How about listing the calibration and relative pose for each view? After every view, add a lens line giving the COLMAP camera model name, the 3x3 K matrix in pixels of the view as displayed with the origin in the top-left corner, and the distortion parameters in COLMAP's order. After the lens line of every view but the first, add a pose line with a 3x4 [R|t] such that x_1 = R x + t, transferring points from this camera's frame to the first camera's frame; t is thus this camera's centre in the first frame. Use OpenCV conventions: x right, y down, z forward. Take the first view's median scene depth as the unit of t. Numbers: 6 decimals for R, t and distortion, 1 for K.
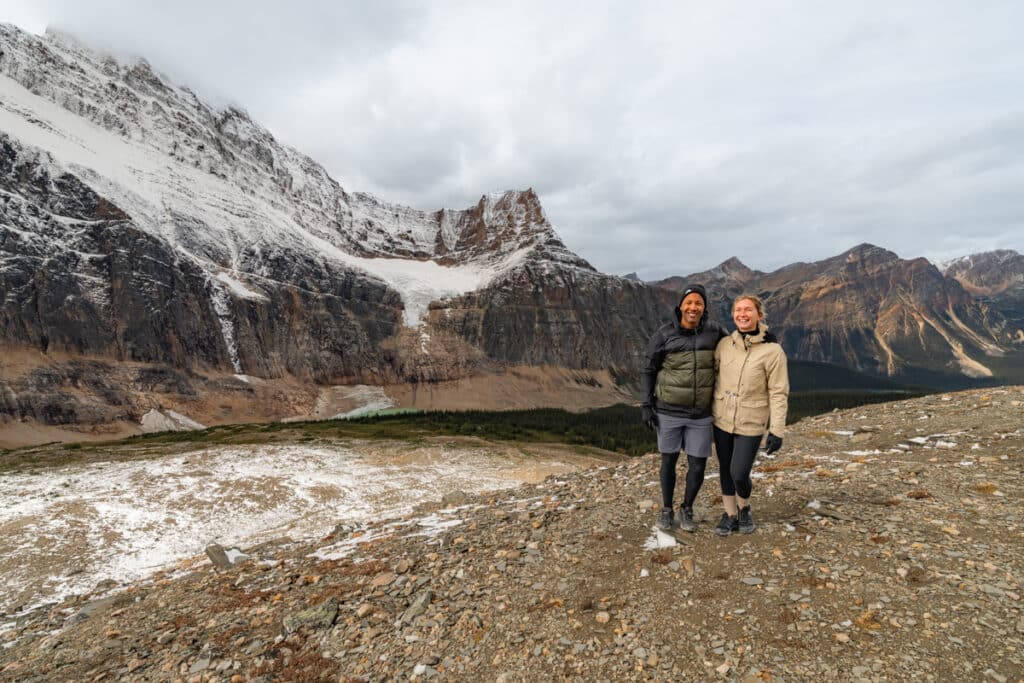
lens RADIAL K [[443.6, 0, 516.2], [0, 443.6, 341.2], [0, 0, 1]] dist [-0.004148, -0.000742]
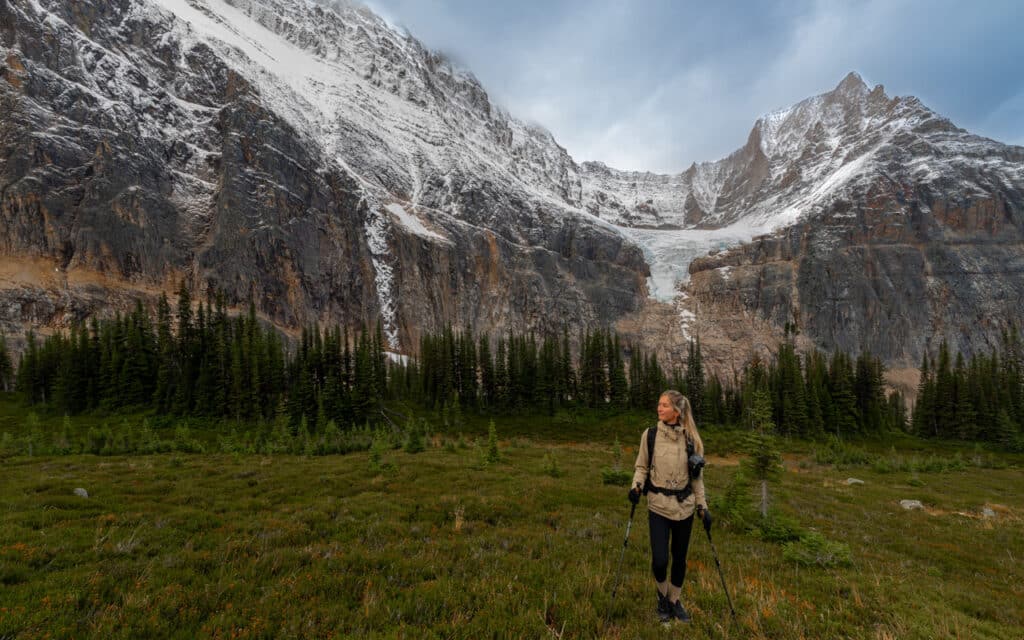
lens RADIAL K [[370.2, 0, 559.5], [0, 370.2, 272.1], [0, 0, 1]] dist [0.009554, -0.000103]
pose [[0.899884, -0.097039, -0.425196, -0.181604], [-0.036086, 0.955022, -0.294330, 0.111708], [0.434633, 0.280206, 0.855908, 0.619483]]
